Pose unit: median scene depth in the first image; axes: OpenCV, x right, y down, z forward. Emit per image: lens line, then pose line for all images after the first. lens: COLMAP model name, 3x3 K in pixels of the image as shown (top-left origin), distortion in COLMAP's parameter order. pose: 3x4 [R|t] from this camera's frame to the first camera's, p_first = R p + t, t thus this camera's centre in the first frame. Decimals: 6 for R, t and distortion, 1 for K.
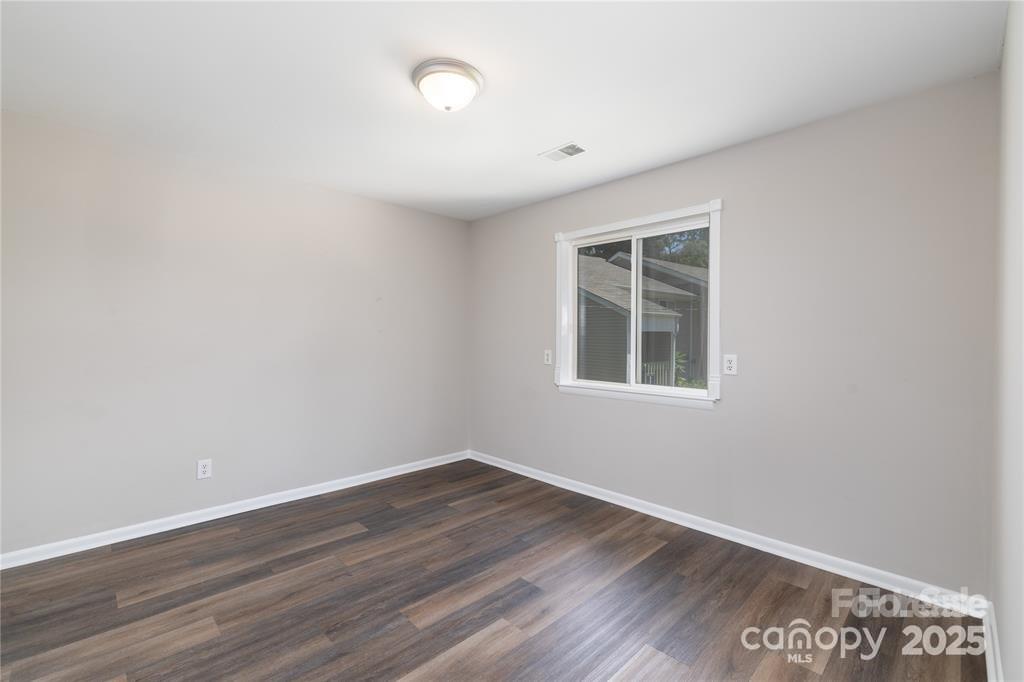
lens RADIAL K [[449.8, 0, 511.8], [0, 449.8, 341.8], [0, 0, 1]] dist [0.011905, -0.000581]
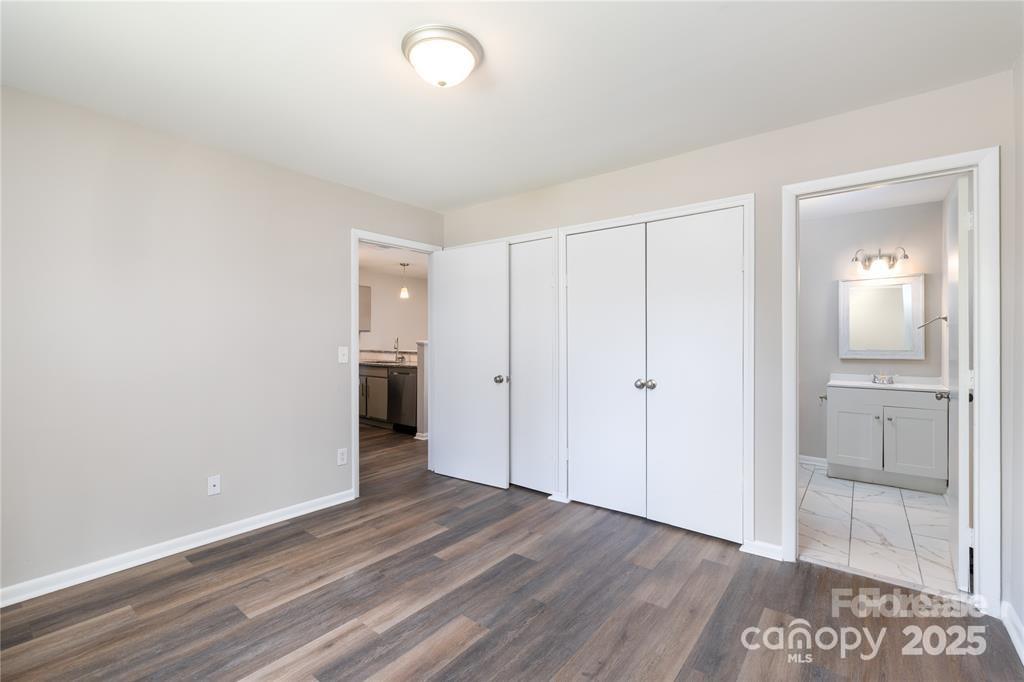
lens RADIAL K [[449.8, 0, 511.4], [0, 449.8, 339.3], [0, 0, 1]] dist [0.011905, -0.000581]
pose [[-0.992317, -0.005872, -0.123583, -0.174718], [-0.005554, 0.999980, -0.002914, -0.009681], [0.123598, -0.002205, -0.992330, 1.969223]]
